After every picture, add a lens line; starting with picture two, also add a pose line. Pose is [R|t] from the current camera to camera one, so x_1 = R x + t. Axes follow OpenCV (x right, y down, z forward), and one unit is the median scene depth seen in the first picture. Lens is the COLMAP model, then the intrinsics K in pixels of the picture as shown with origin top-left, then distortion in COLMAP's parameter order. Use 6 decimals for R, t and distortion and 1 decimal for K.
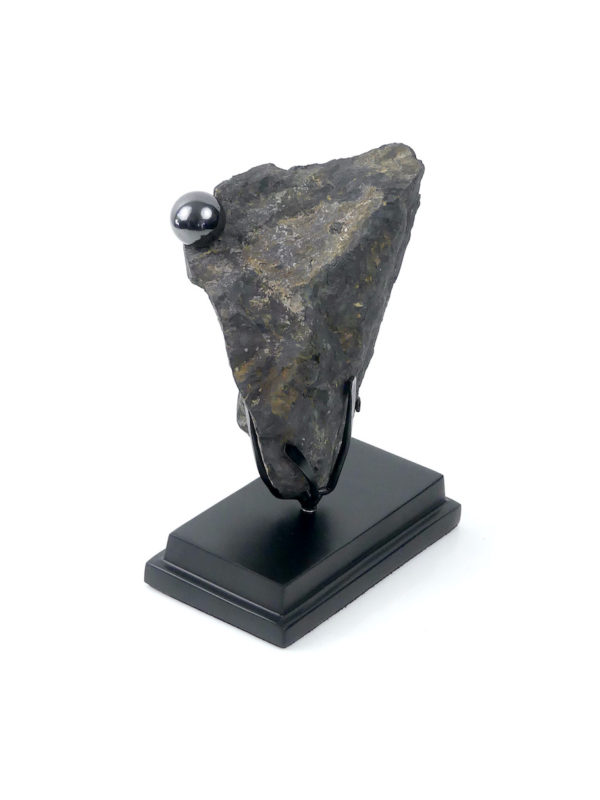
lens RADIAL K [[2290.3, 0, 300.0], [0, 2290.3, 400.0], [0, 0, 1]] dist [0.440957, 0.059299]
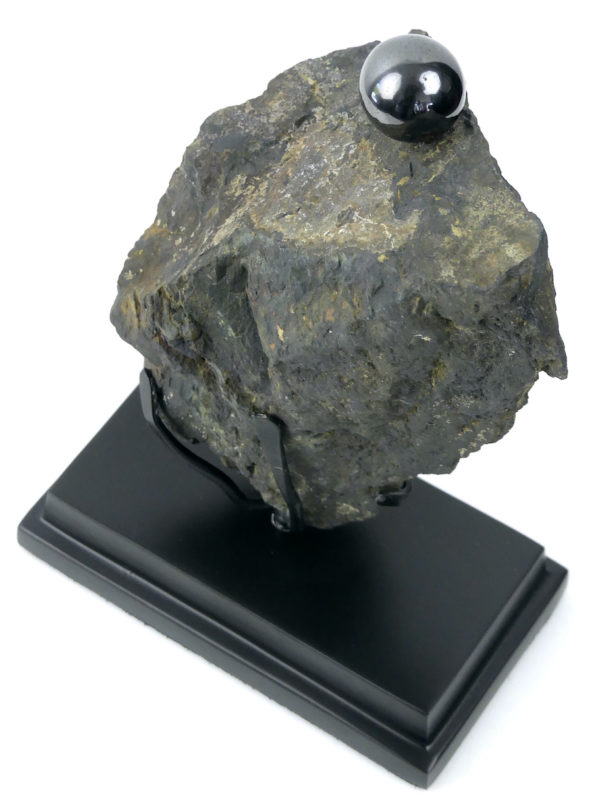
lens RADIAL K [[2218.4, 0, 300.0], [0, 2218.4, 400.0], [0, 0, 1]] dist [-0.150109, -0.119106]
pose [[0.046487, 0.779067, -0.625214, 0.371830], [-0.505975, 0.558024, 0.657722, -0.385811], [0.861295, 0.285767, 0.420130, 0.787913]]
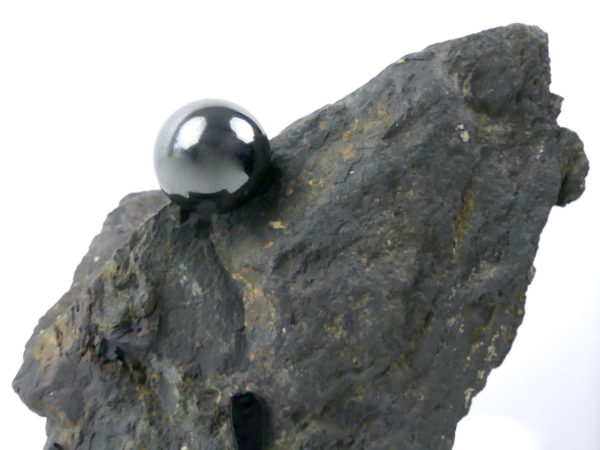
lens RADIAL K [[529.7, 0, 267.9], [0, 529.7, 224.8], [0, 0, 1]] dist [-0.022060, -0.008565]
pose [[0.490330, -0.081541, -0.867714, 0.120303], [-0.485255, 0.801473, -0.349526, -0.002104], [0.723950, 0.592446, 0.353418, 0.963024]]
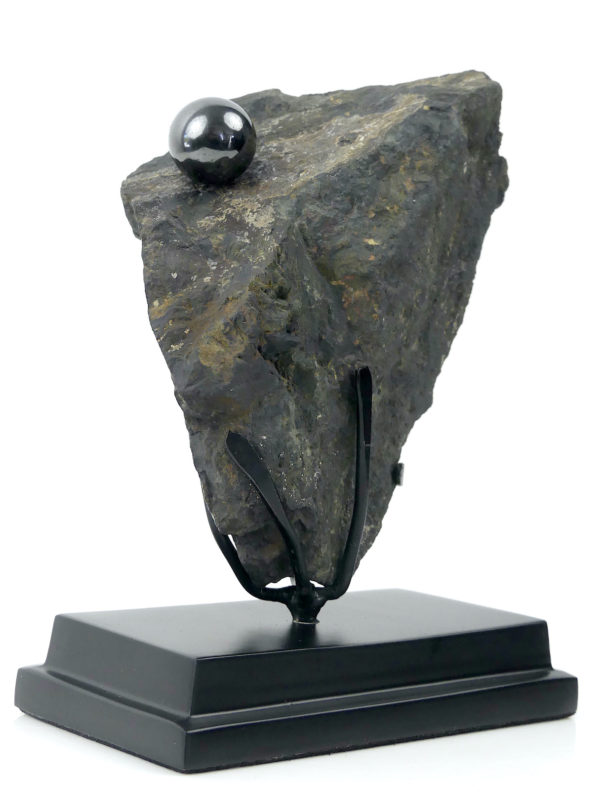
lens RADIAL K [[1865.7, 0, 300.0], [0, 1865.7, 400.0], [0, 0, 1]] dist [0.044672, 0.013028]
pose [[0.968687, -0.002374, -0.248274, 0.133511], [-0.108542, 0.895290, -0.432058, 0.220767], [0.223303, 0.445477, 0.866998, 0.574140]]
